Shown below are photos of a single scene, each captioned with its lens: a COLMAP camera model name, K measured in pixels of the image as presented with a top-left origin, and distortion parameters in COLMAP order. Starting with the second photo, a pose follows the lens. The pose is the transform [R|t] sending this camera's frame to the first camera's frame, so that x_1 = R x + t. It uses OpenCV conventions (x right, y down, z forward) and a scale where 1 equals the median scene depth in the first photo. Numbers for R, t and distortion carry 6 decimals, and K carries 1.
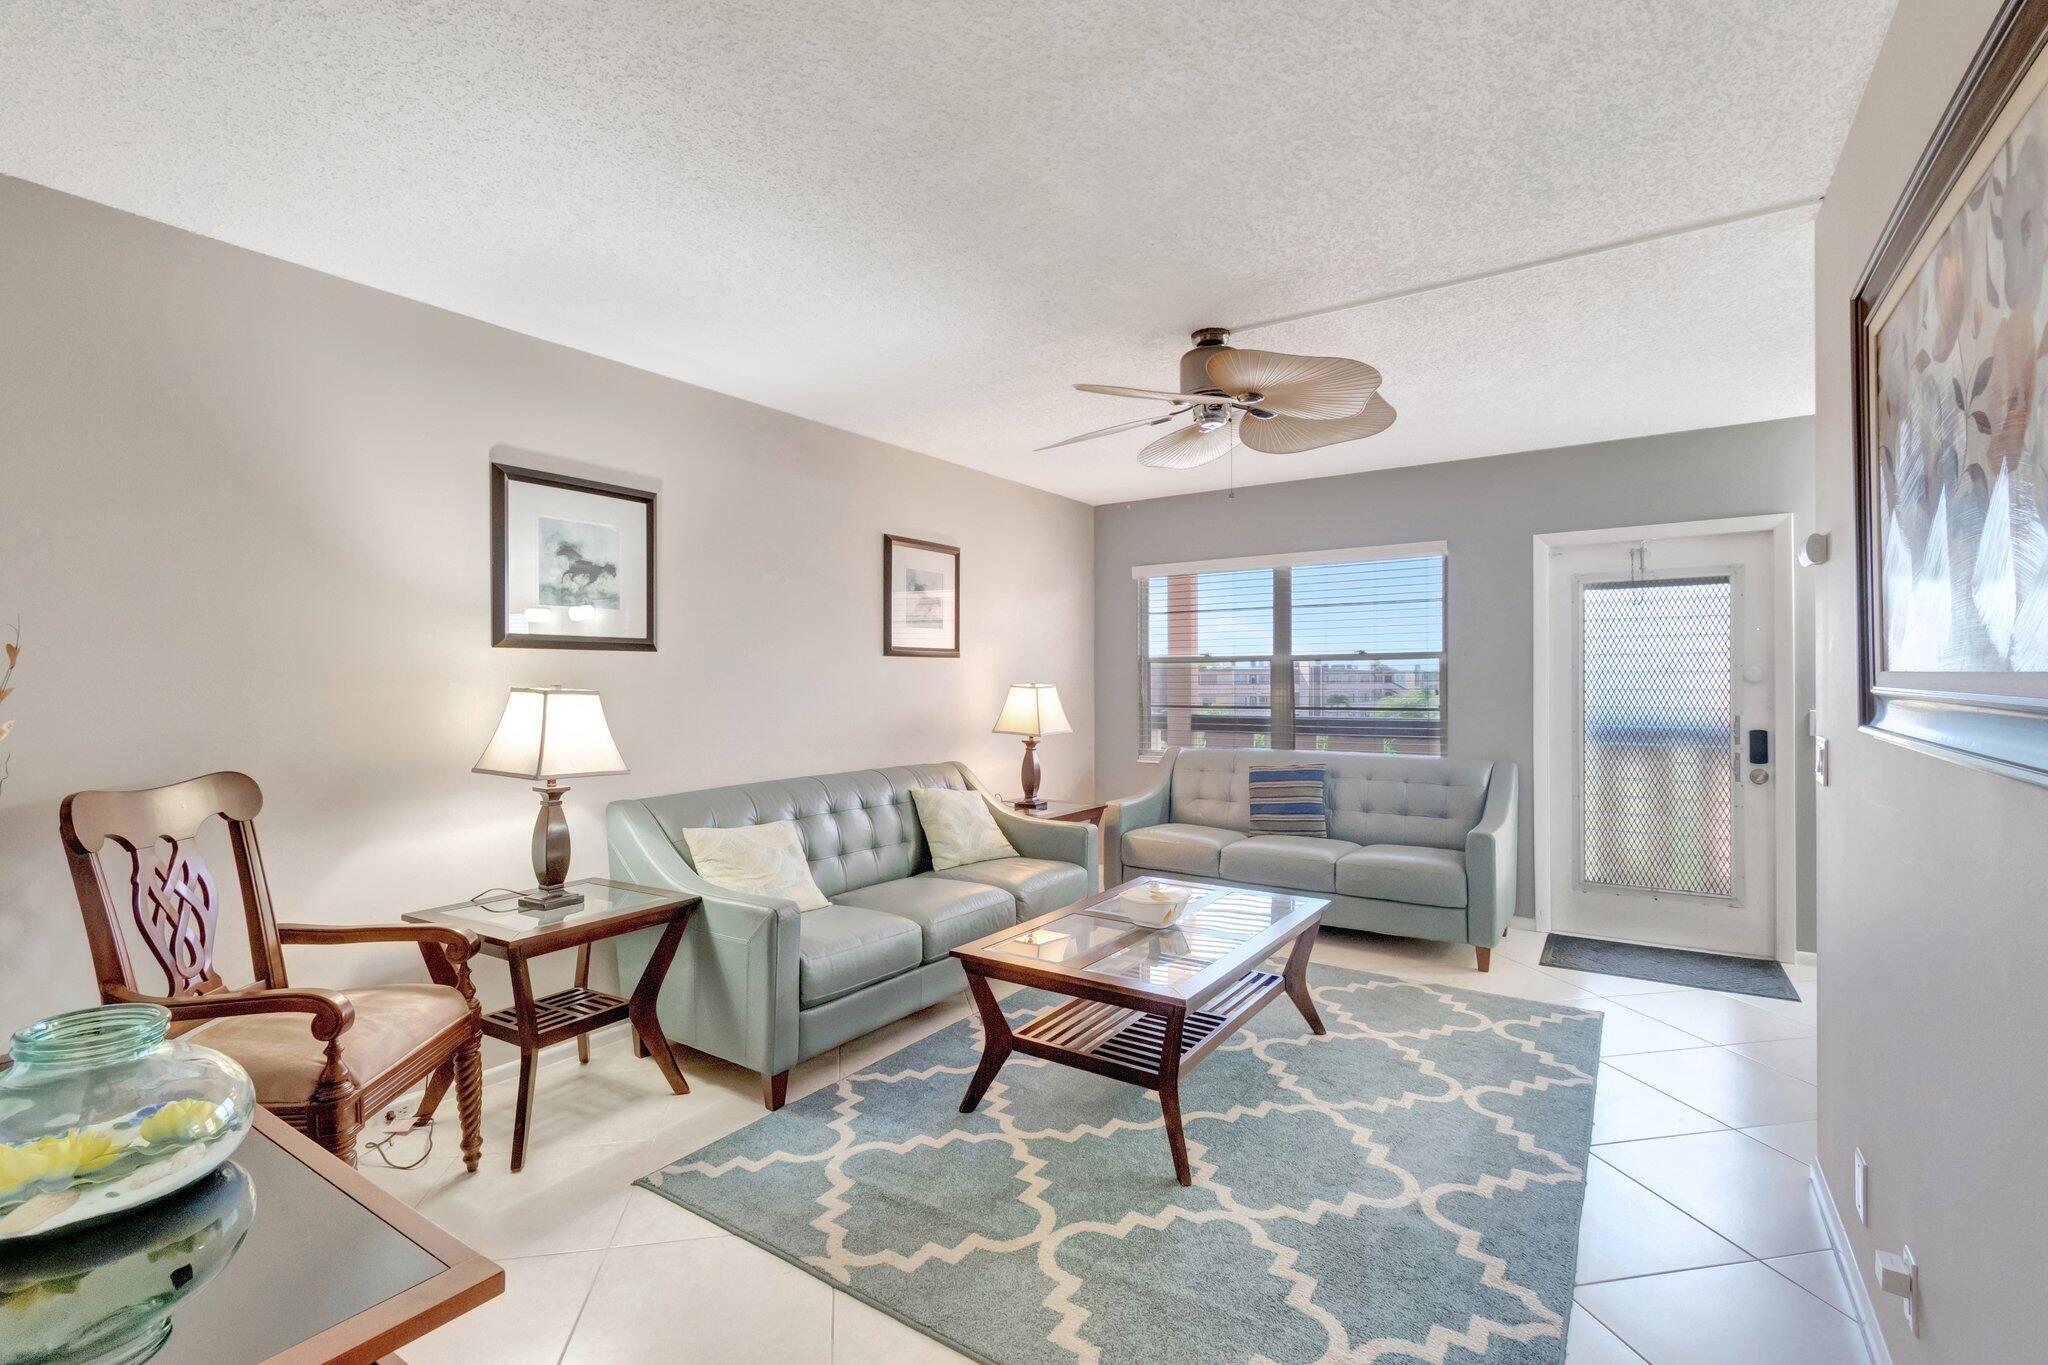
lens RADIAL K [[930.1, 0, 1006.2], [0, 930.1, 685.8], [0, 0, 1]] dist [0.002983, 0.000286]
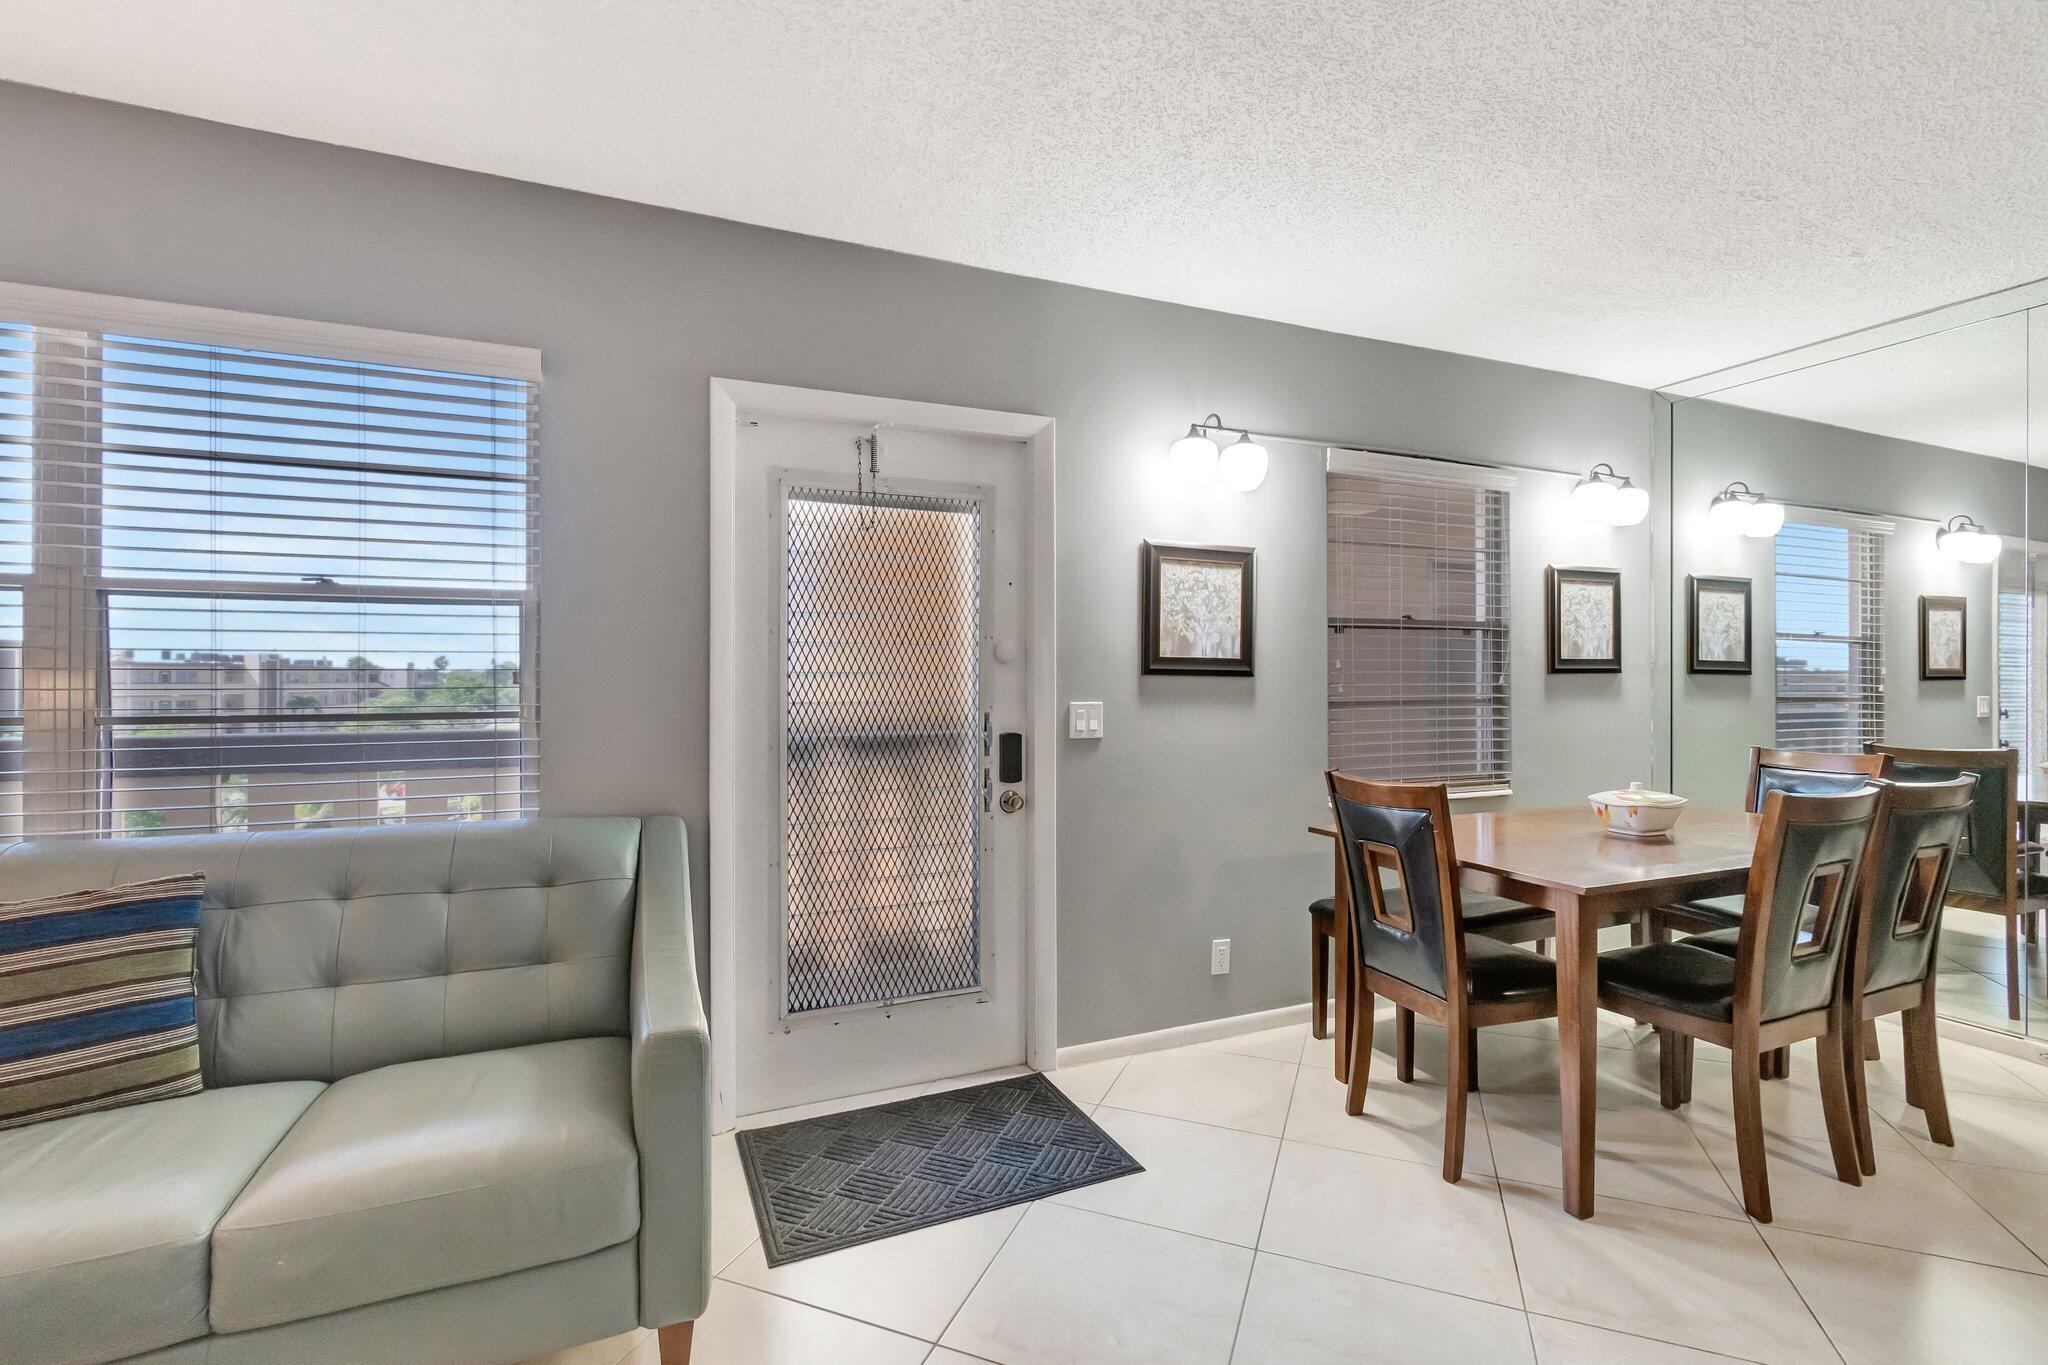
lens RADIAL K [[896.7, 0, 1013.8], [0, 896.7, 680.2], [0, 0, 1]] dist [0.000358, 0.000061]
pose [[0.531436, 0.004576, 0.847086, 0.232902], [0.000929, 0.999982, -0.005984, 0.011920], [-0.847098, 0.003967, 0.531422, 0.593386]]
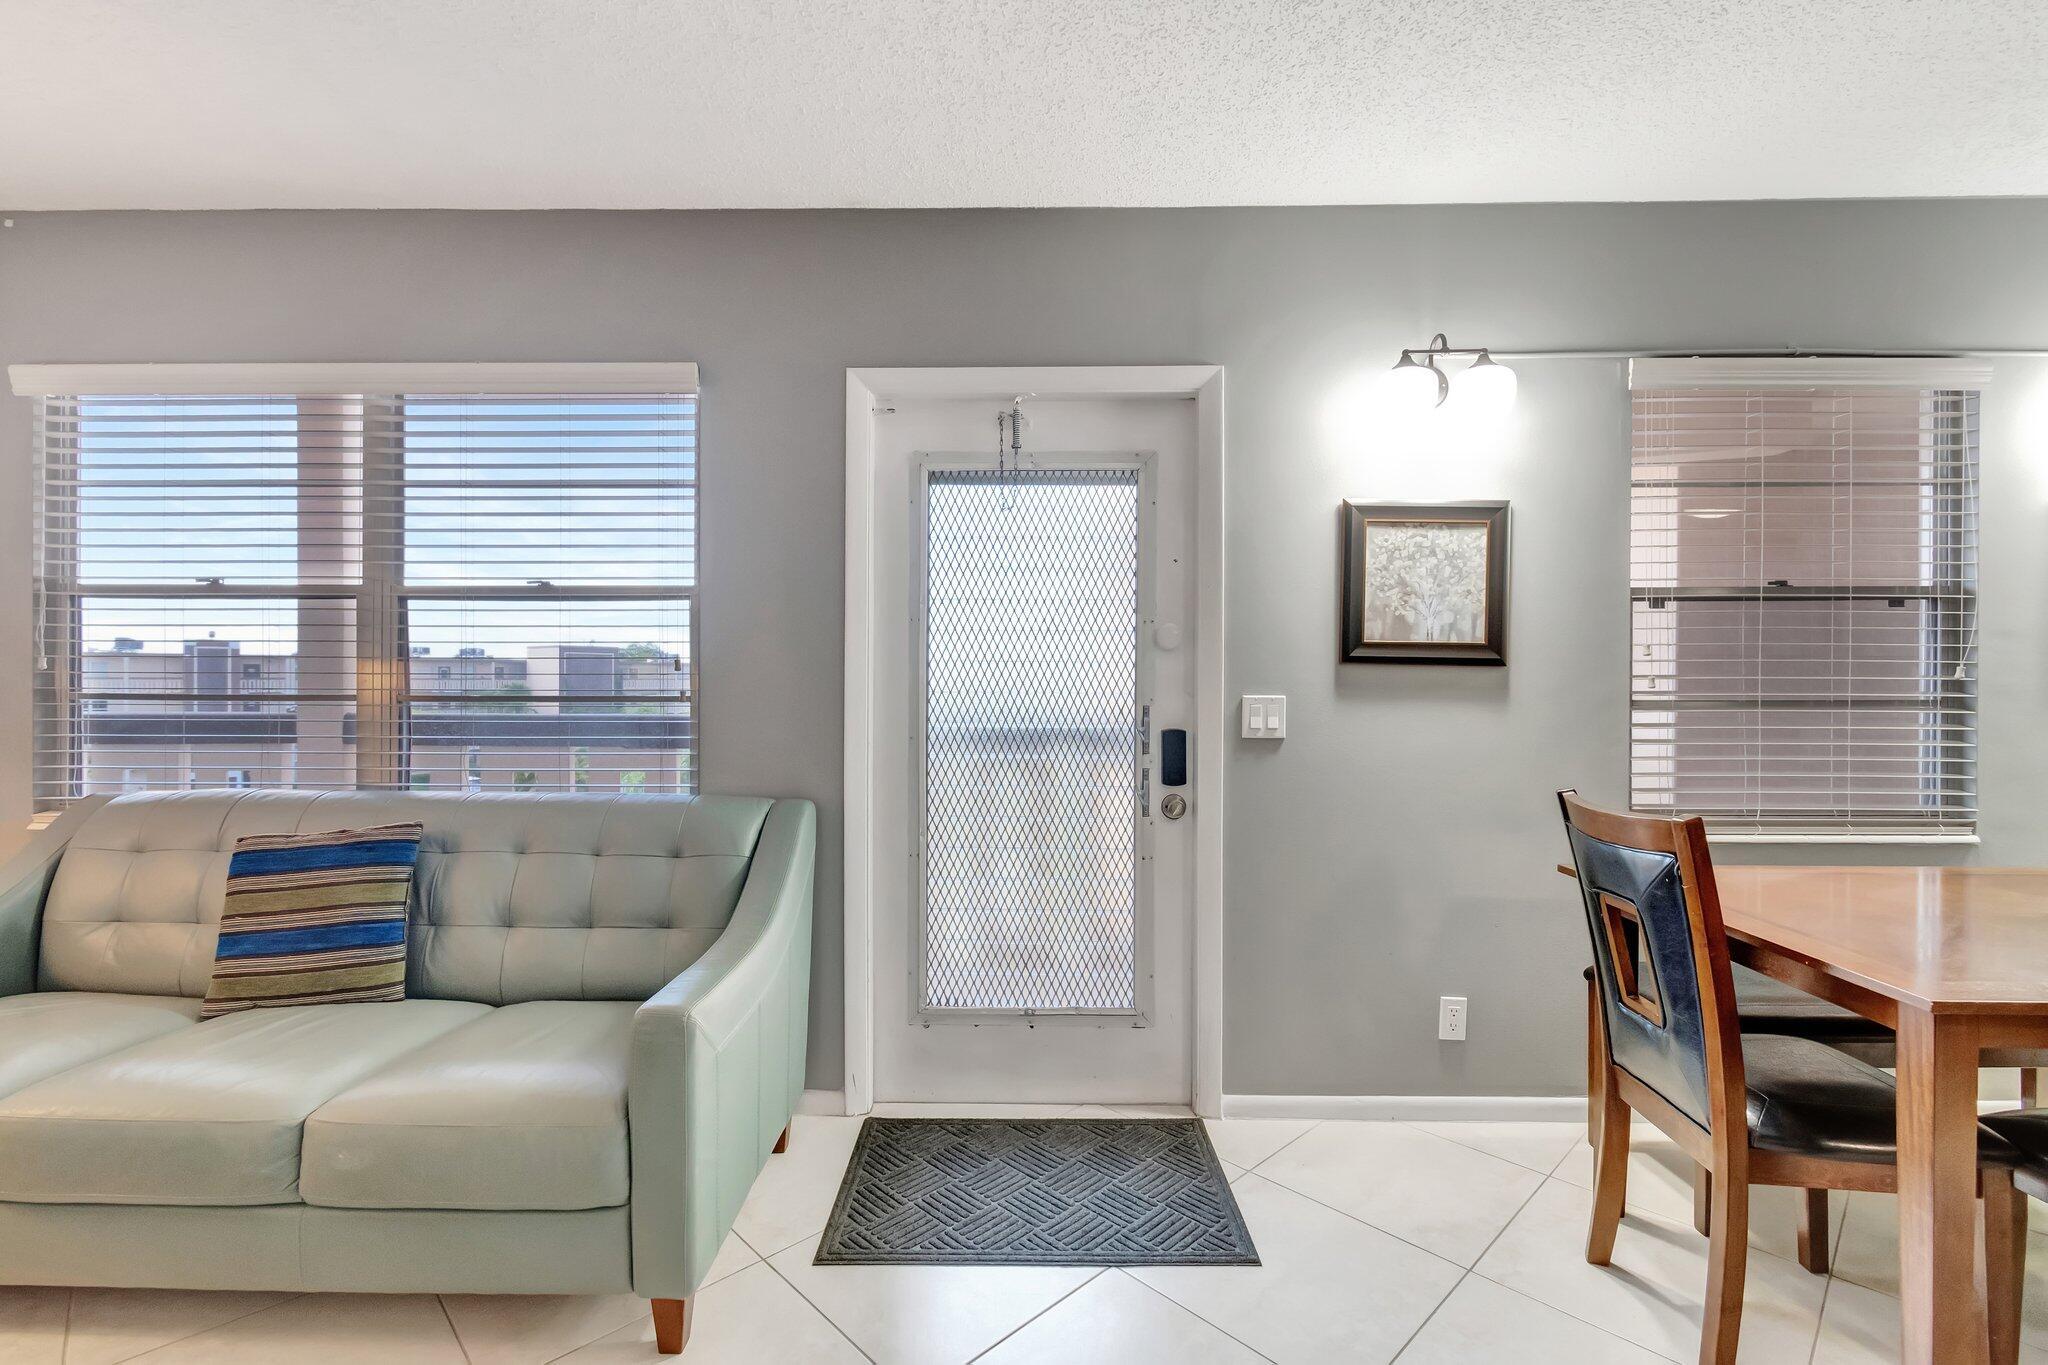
lens RADIAL K [[897.9, 0, 1037.4], [0, 897.9, 681.1], [0, 0, 1]] dist [0.000452, -0.000756]
pose [[0.827093, 0.004185, 0.562050, 0.373127], [-0.005547, 0.999984, 0.000718, 0.015207], [-0.562038, -0.003712, 0.827103, 0.520417]]
